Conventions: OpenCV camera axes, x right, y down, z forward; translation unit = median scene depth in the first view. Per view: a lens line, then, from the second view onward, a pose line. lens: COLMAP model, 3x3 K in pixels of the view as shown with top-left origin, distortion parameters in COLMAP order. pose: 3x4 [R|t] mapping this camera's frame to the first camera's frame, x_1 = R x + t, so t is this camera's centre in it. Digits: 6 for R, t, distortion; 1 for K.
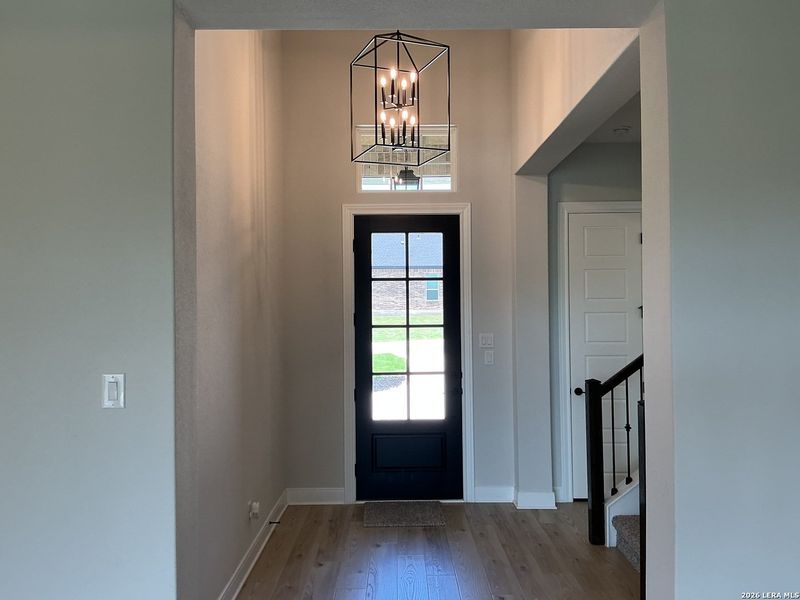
lens RADIAL K [[666.5, 0, 400.5], [0, 666.5, 297.6], [0, 0, 1]] dist [0.038387, -0.093537]
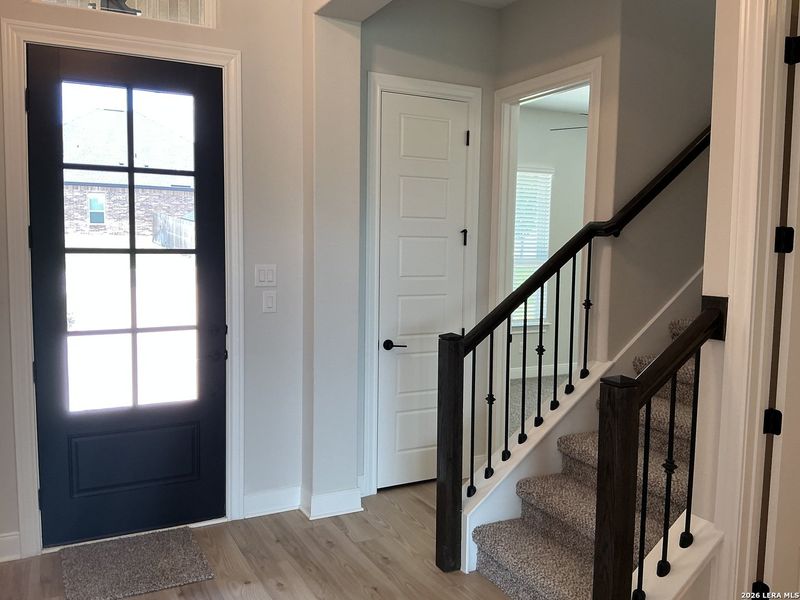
lens RADIAL K [[666.5, 0, 406.6], [0, 666.5, 301.1], [0, 0, 1]] dist [0.038387, -0.093537]
pose [[0.882911, -0.021060, 0.469068, -0.053878], [-0.030686, 0.994270, 0.102399, 0.018796], [-0.468537, -0.104803, 0.877206, 0.365814]]
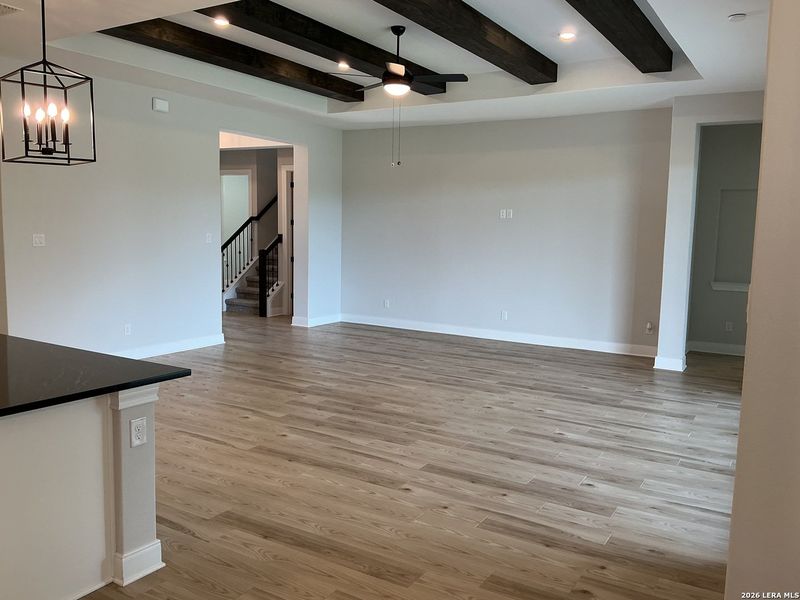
lens RADIAL K [[666.5, 0, 396.7], [0, 666.5, 298.1], [0, 0, 1]] dist [0.038387, -0.093537]
pose [[0.520957, -0.072896, 0.850465, -1.231873], [-0.042795, 0.992863, 0.111315, 0.004915], [-0.852509, -0.094386, 0.514120, -0.709472]]
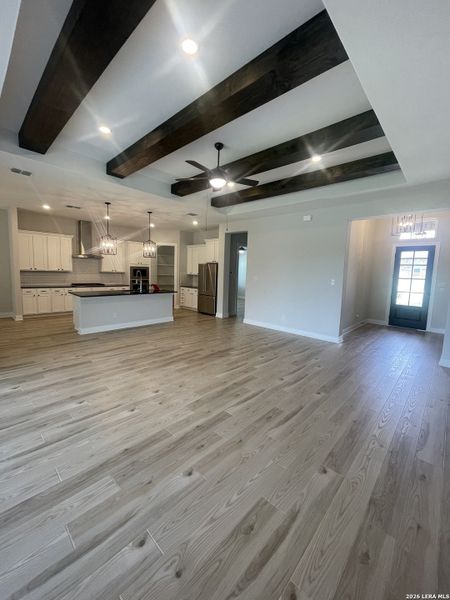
lens RADIAL K [[244.4, 0, 225.4], [0, 244.4, 296.2], [0, 0, 1]] dist [0.001496, 0.000251]
pose [[0.726735, 0.106494, -0.678612, 0.179887], [-0.025070, 0.991363, 0.128727, -0.004780], [0.686460, -0.076538, 0.723129, -0.588972]]
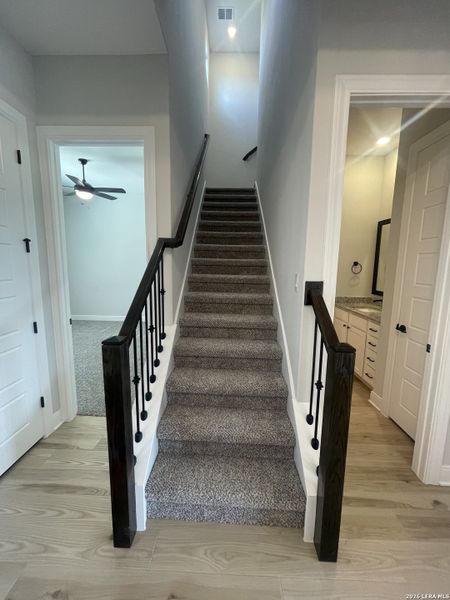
lens RADIAL K [[244.4, 0, 216.5], [0, 244.4, 291.5], [0, 0, 1]] dist [0.001496, 0.000251]
pose [[0.031739, -0.124898, 0.991662, 0.039324], [-0.039638, 0.991224, 0.126112, 0.032220], [-0.998710, -0.043310, 0.026510, 0.746778]]
